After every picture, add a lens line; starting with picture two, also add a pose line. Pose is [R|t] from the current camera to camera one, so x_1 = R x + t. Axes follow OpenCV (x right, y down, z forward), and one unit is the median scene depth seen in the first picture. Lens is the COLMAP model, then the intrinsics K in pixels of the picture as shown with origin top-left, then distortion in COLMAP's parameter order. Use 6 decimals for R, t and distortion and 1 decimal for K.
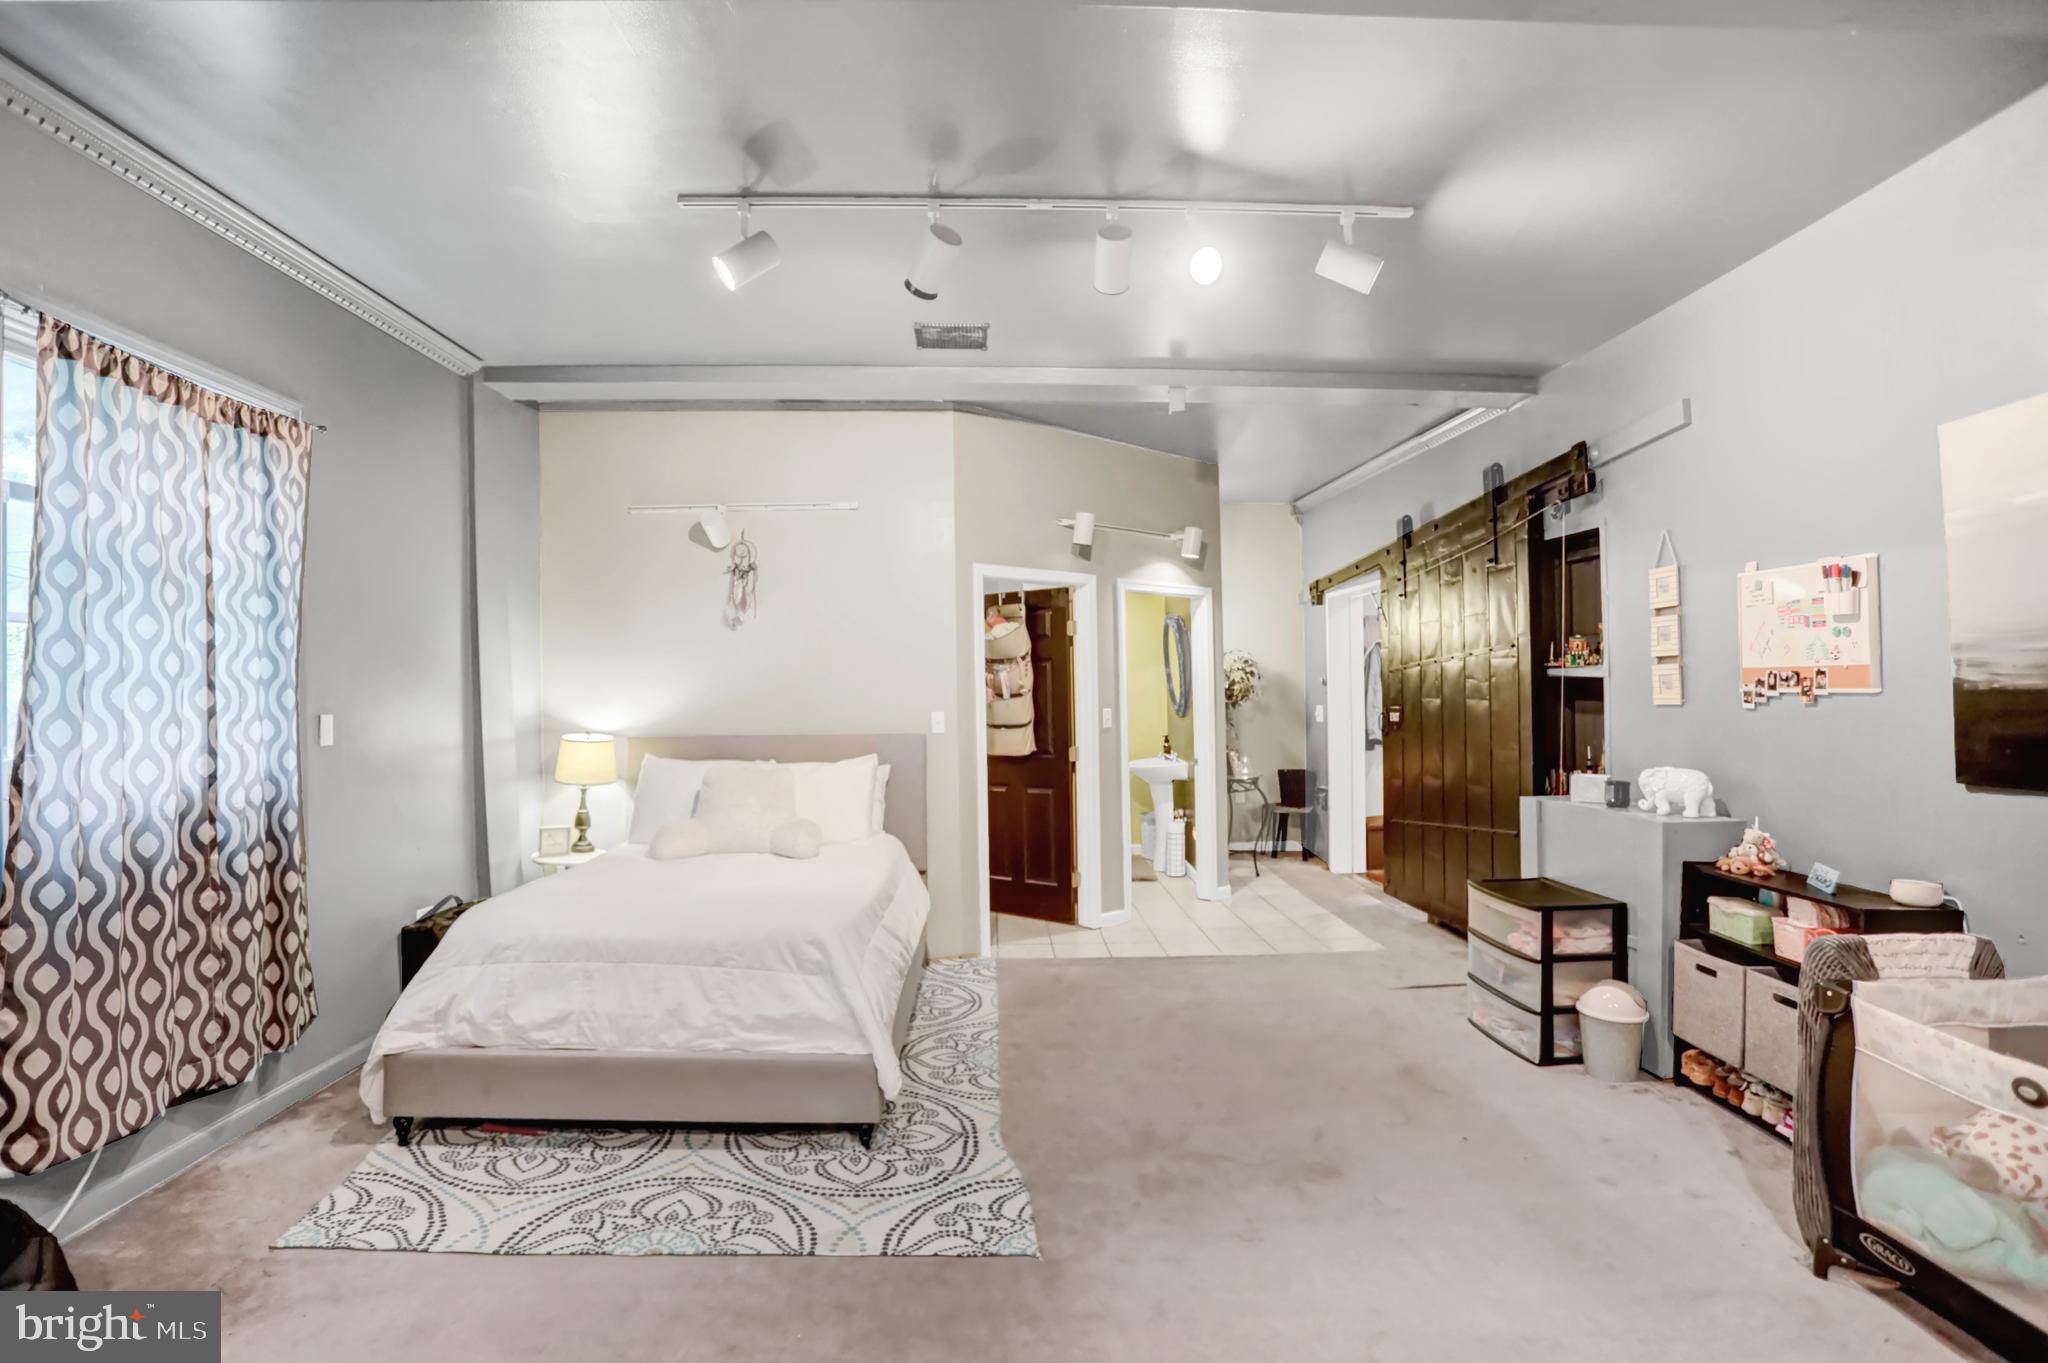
lens RADIAL K [[1016.5, 0, 1020.5], [0, 1016.5, 679.4], [0, 0, 1]] dist [-0.059211, 0.013028]
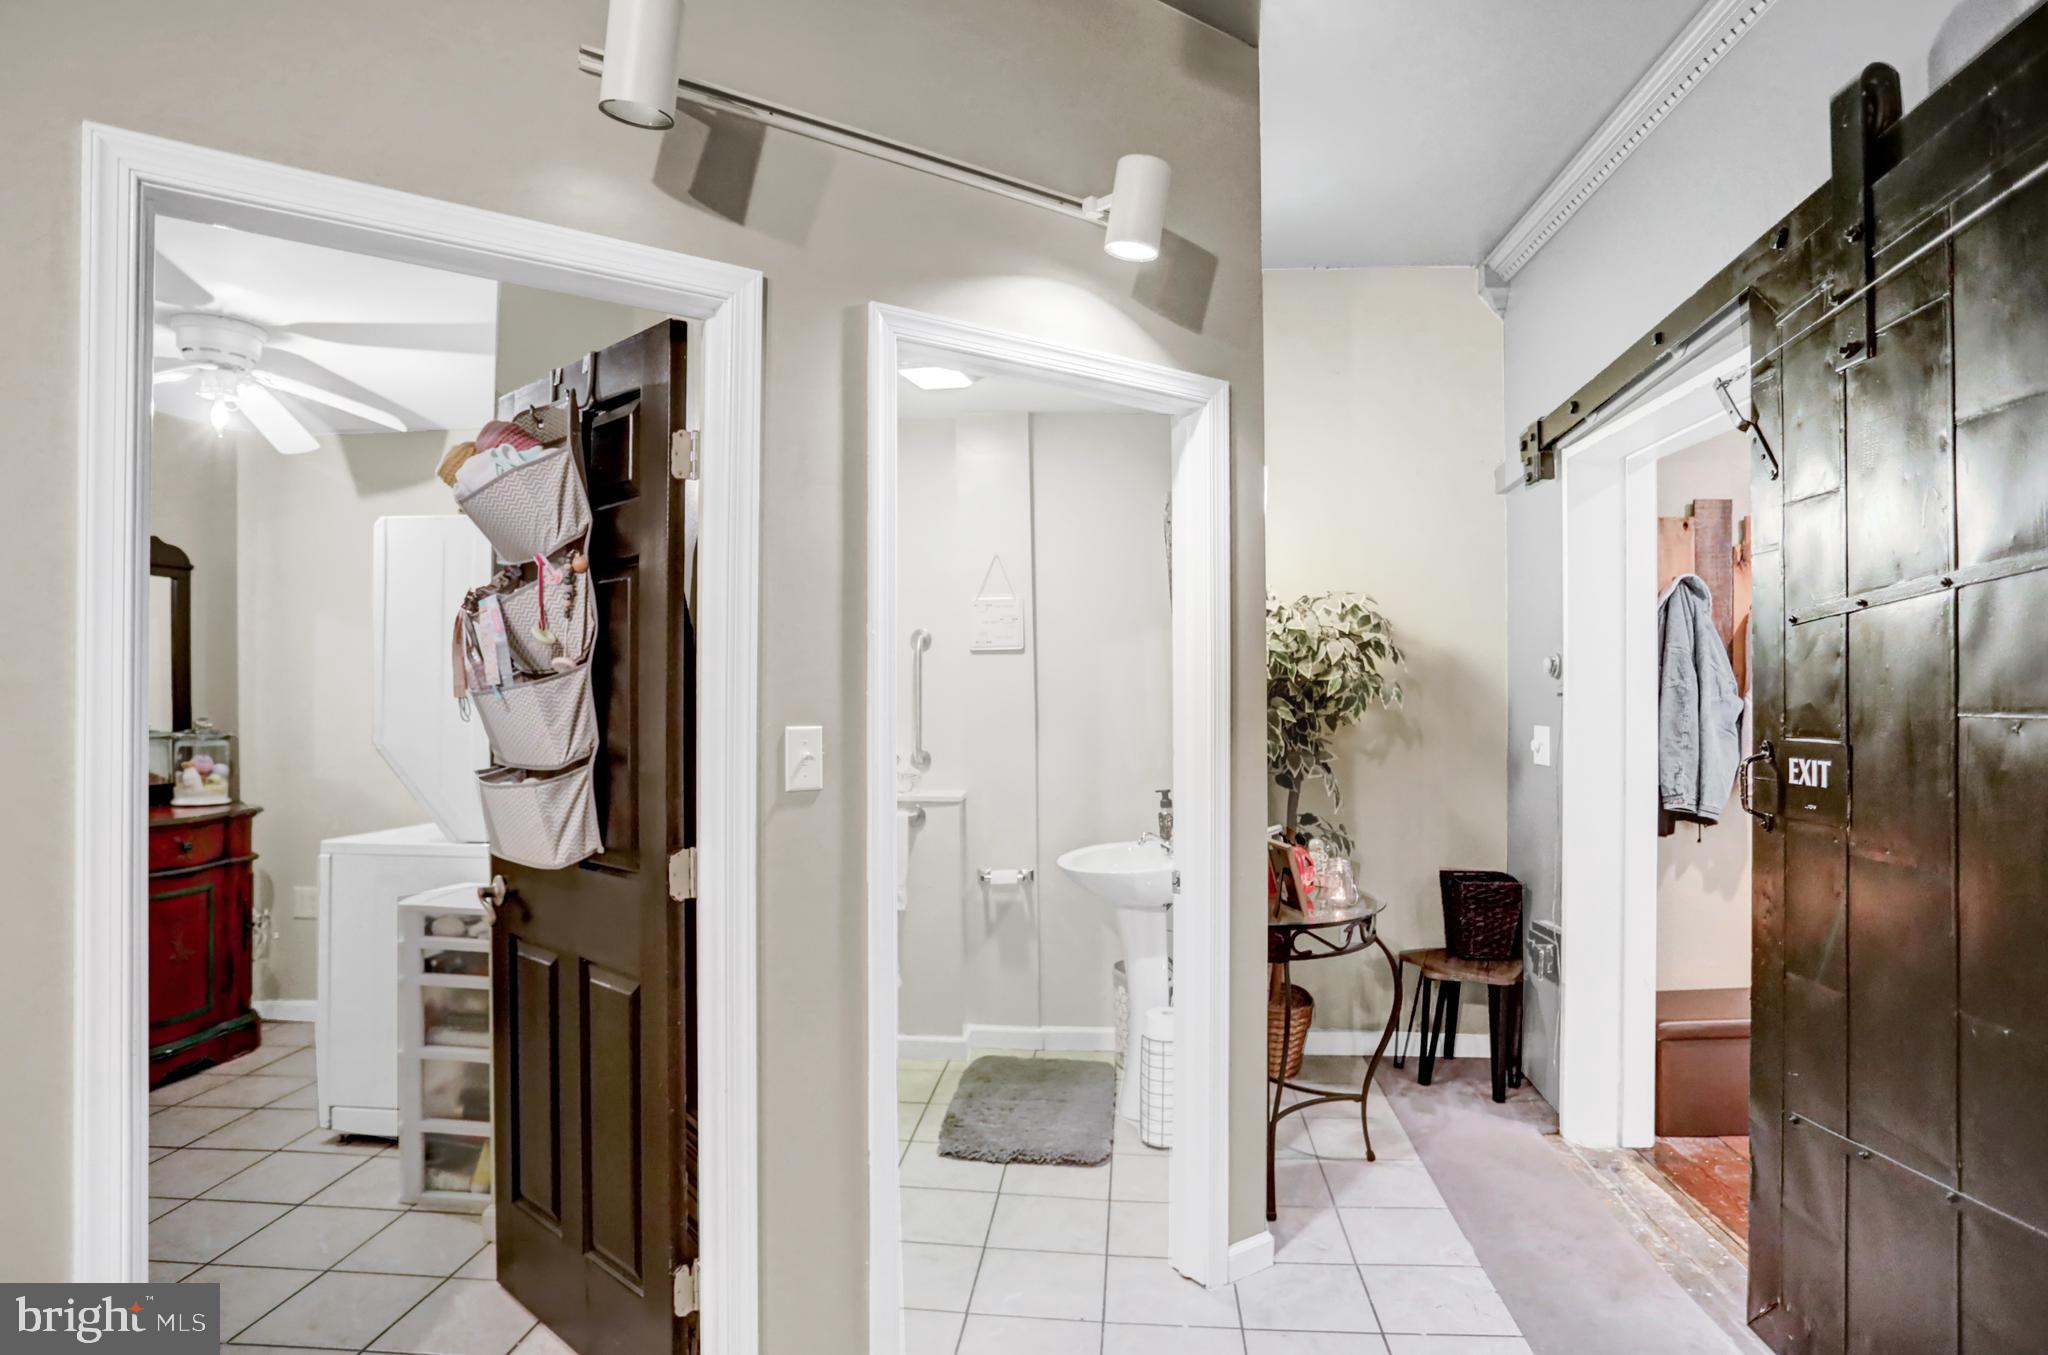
lens RADIAL K [[1198.8, 0, 1030.1], [0, 1198.8, 684.8], [0, 0, 1]] dist [-0.039730, 0.001343]
pose [[0.993393, 0.016637, -0.113548, 0.146284], [-0.016296, 0.999859, 0.003931, 0.010968], [0.113598, -0.002054, 0.993525, 0.505020]]
